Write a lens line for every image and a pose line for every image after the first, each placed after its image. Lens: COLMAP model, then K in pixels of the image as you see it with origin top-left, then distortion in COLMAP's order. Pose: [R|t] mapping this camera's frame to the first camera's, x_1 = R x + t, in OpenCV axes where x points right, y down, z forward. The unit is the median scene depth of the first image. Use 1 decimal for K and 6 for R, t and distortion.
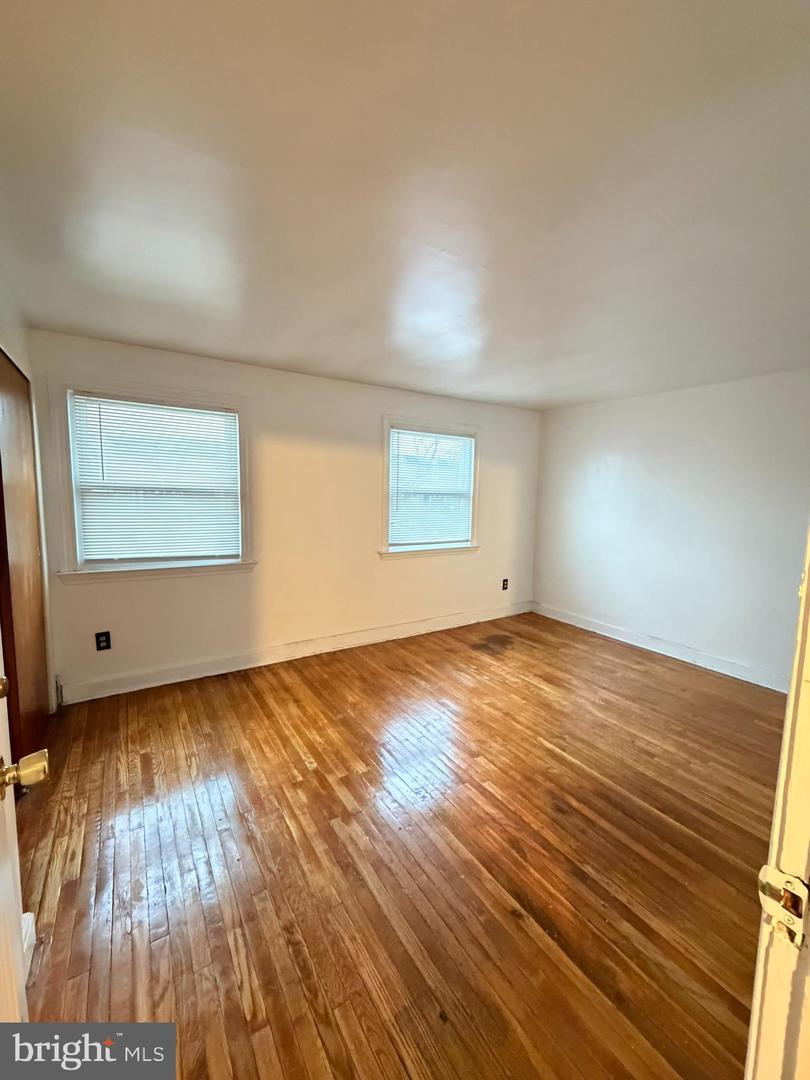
lens RADIAL K [[429.6, 0, 405.8], [0, 429.6, 537.5], [0, 0, 1]] dist [0.000306, 0.000069]
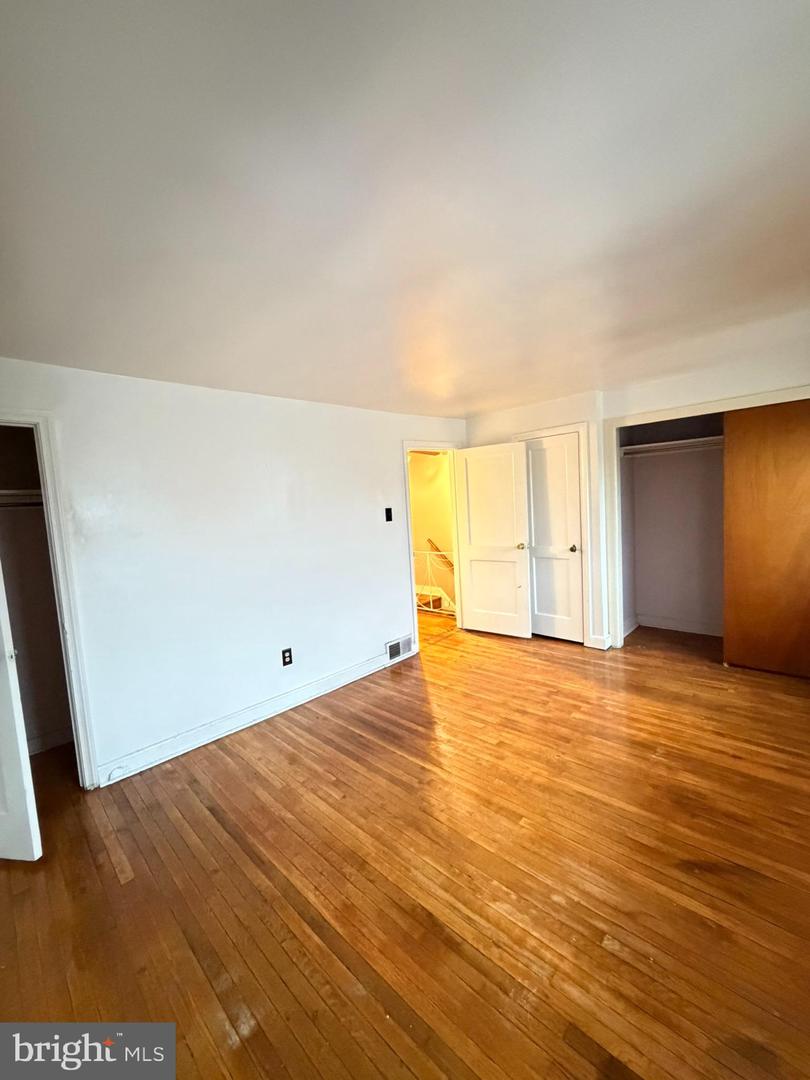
lens RADIAL K [[429.6, 0, 405.8], [0, 429.6, 537.5], [0, 0, 1]] dist [0.000306, 0.000069]
pose [[-0.972327, 0.062528, -0.225103, 0.541328], [0.021587, 0.983443, 0.179928, -0.192499], [0.232627, 0.170090, -0.957577, 1.688352]]
